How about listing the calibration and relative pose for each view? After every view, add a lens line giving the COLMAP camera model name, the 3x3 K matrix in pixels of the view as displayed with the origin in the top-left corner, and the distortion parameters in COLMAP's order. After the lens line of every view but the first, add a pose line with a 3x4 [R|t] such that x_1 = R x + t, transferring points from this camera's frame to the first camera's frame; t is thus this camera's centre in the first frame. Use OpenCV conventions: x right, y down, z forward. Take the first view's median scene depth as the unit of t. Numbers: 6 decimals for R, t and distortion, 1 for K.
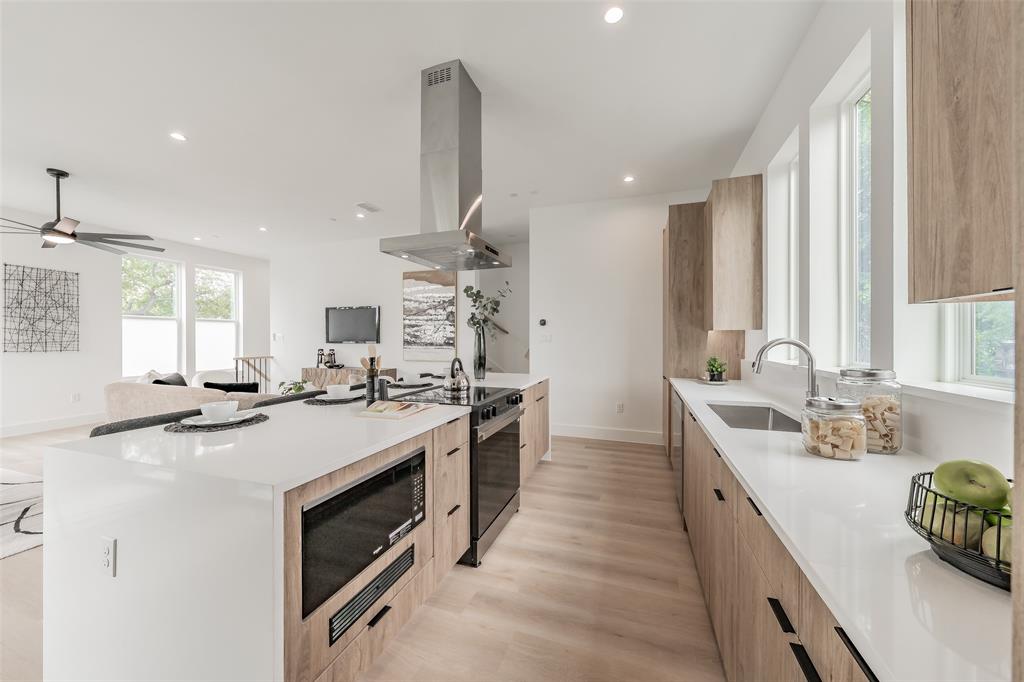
lens RADIAL K [[365.2, 0, 506.4], [0, 365.2, 339.0], [0, 0, 1]] dist [0.005365, 0.000580]
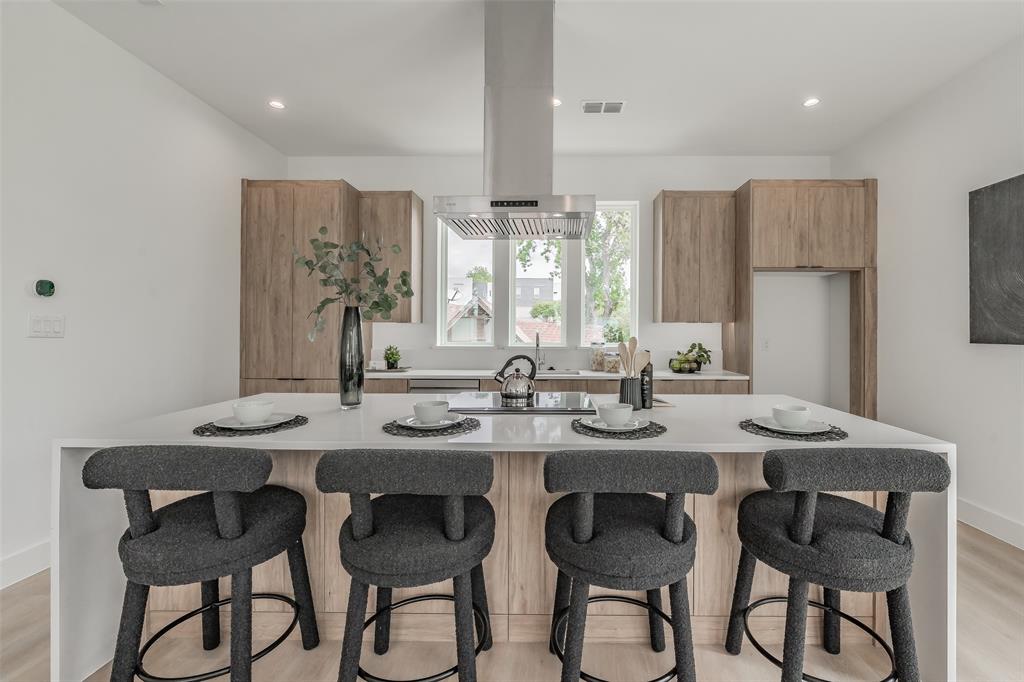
lens RADIAL K [[438.0, 0, 546.5], [0, 438.0, 329.8], [0, 0, 1]] dist [-0.001466, 0.000007]
pose [[-0.327053, 0.000415, 0.945006, -0.434483], [-0.001470, 0.999998, -0.000948, 0.000210], [-0.945005, -0.001699, -0.327052, 0.528960]]
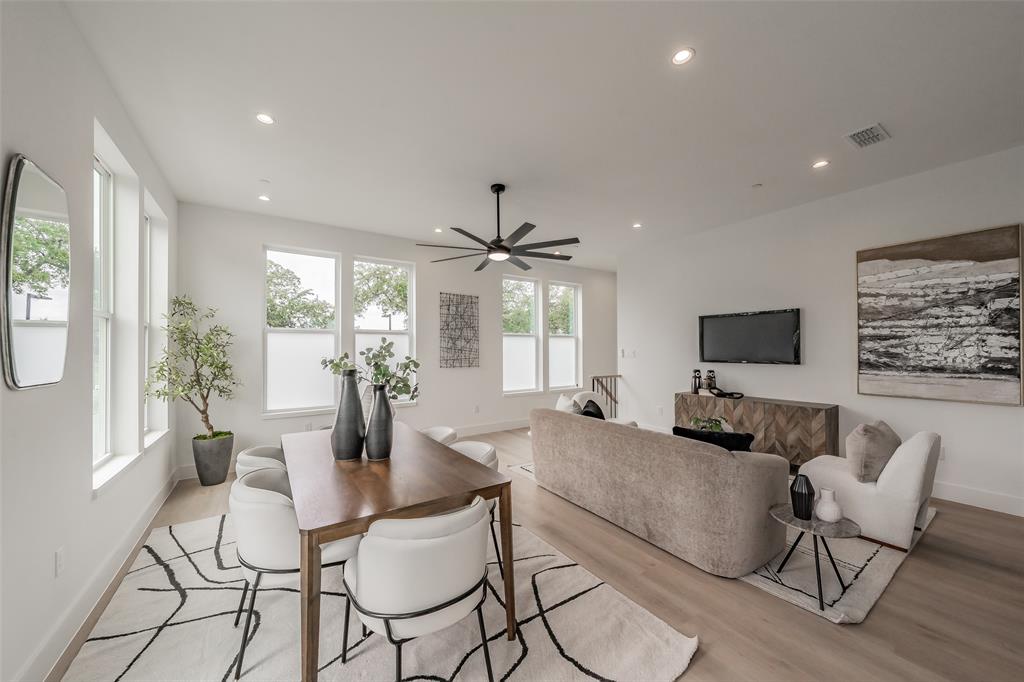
lens RADIAL K [[365.2, 0, 512.7], [0, 365.2, 346.1], [0, 0, 1]] dist [0.005365, 0.000580]
pose [[0.809644, -0.007535, -0.586873, -0.405997], [-0.000064, 0.999916, -0.012927, -0.014269], [0.586921, 0.010504, 0.809576, 0.161197]]
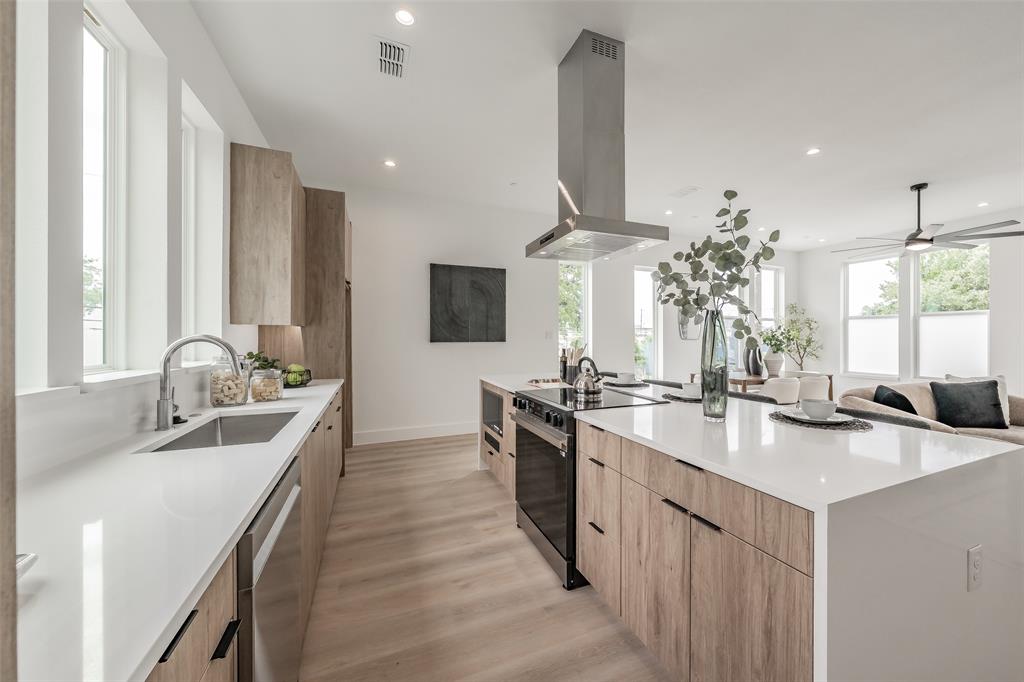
lens RADIAL K [[379.1, 0, 546.4], [0, 379.1, 337.9], [0, 0, 1]] dist [-0.000645, -0.000151]
pose [[-0.712612, 0.001338, -0.701557, 0.249725], [-0.000601, 0.999997, 0.002518, 0.001888], [0.701558, 0.002216, -0.712609, 0.671213]]
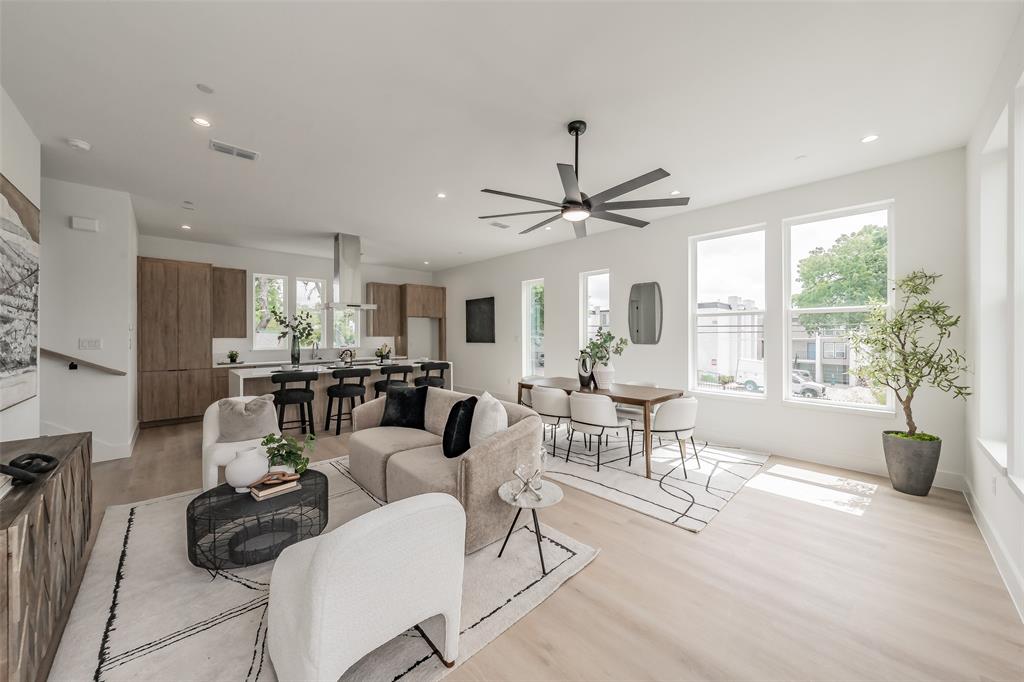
lens RADIAL K [[365.2, 0, 509.3], [0, 365.2, 334.5], [0, 0, 1]] dist [0.005365, 0.000580]
pose [[-0.894105, 0.006138, 0.447815, -0.930205], [0.006776, 0.999977, -0.000176, -0.016243], [-0.447806, 0.002877, -0.894126, 1.143047]]
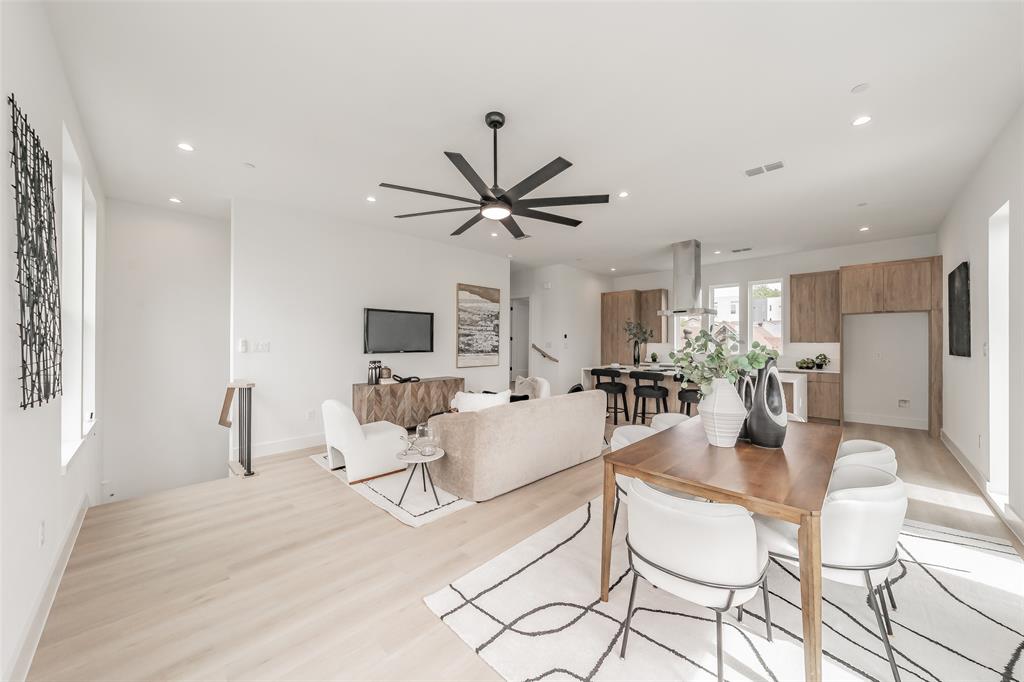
lens RADIAL K [[365.2, 0, 518.5], [0, 365.2, 339.9], [0, 0, 1]] dist [0.005365, 0.000580]
pose [[0.407040, 0.007252, 0.913381, -1.206643], [0.001770, 0.999960, -0.008728, -0.012235], [-0.913409, 0.005169, 0.407011, 0.437380]]
